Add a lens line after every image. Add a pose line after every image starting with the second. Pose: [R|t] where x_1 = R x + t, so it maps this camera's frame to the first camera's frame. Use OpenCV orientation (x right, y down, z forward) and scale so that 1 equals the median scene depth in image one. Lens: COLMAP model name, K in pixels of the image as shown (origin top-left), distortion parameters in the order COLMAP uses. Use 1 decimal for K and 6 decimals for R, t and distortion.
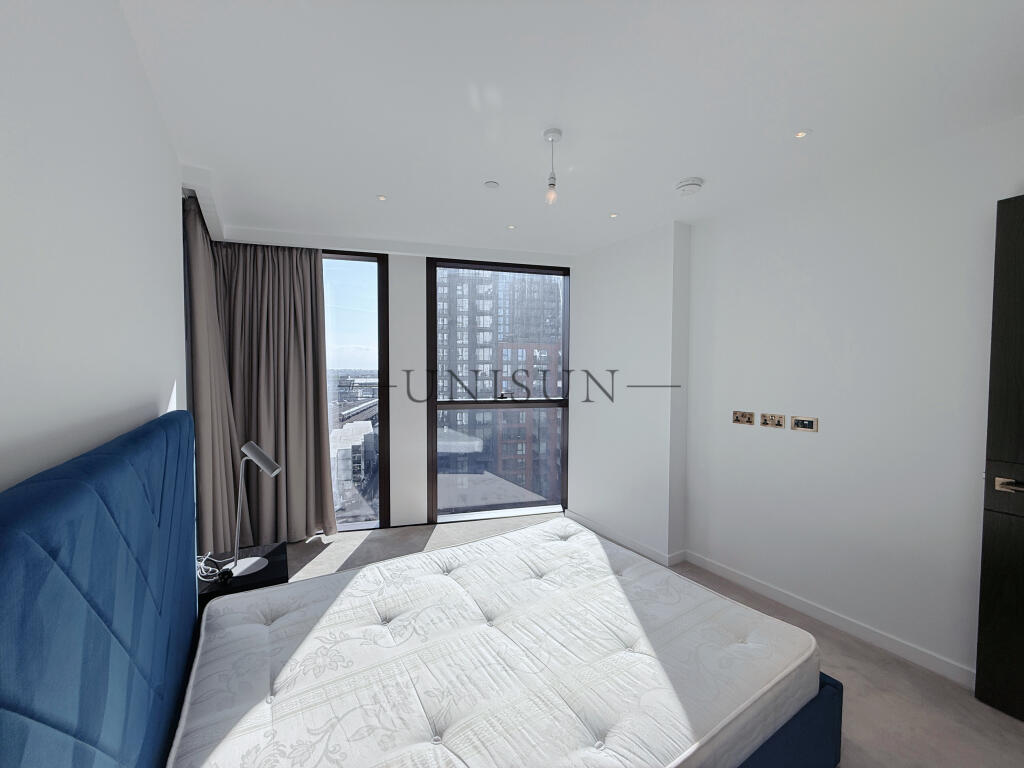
lens RADIAL K [[407.2, 0, 508.2], [0, 407.2, 385.6], [0, 0, 1]] dist [0.002376, -0.000694]
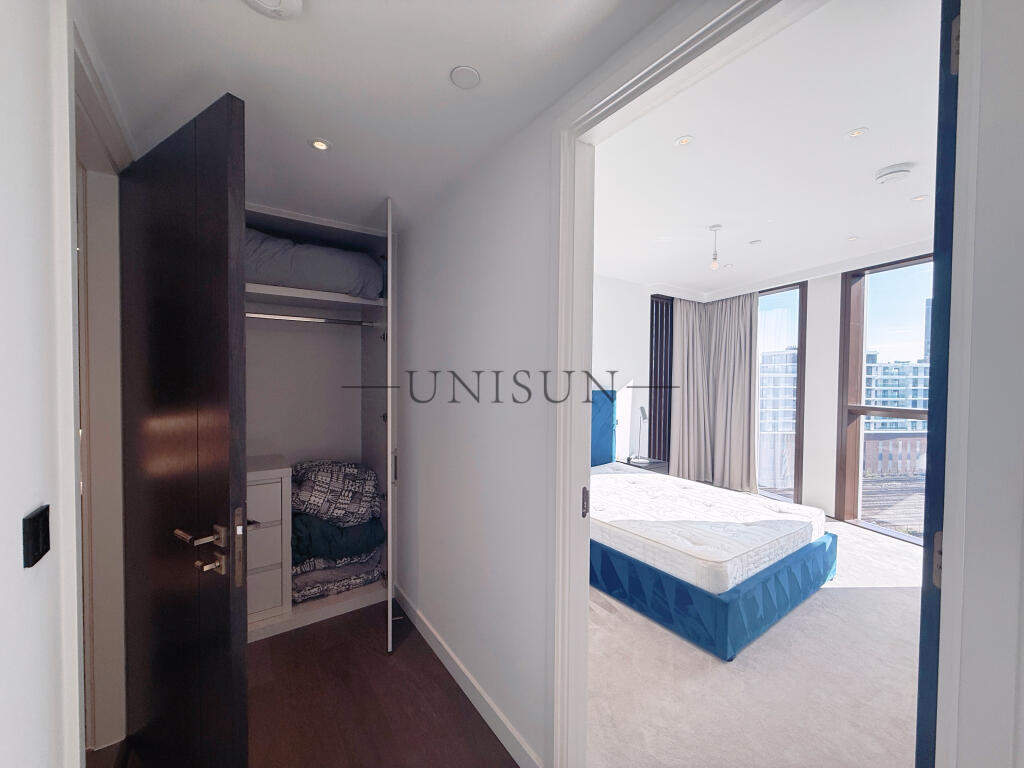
lens RADIAL K [[407.2, 0, 508.2], [0, 407.2, 385.6], [0, 0, 1]] dist [0.002376, -0.000694]
pose [[0.047772, 0.021568, -0.998625, 0.968017], [-0.041734, 0.998937, 0.019578, 0.003435], [0.997986, 0.040741, 0.048621, 0.079382]]
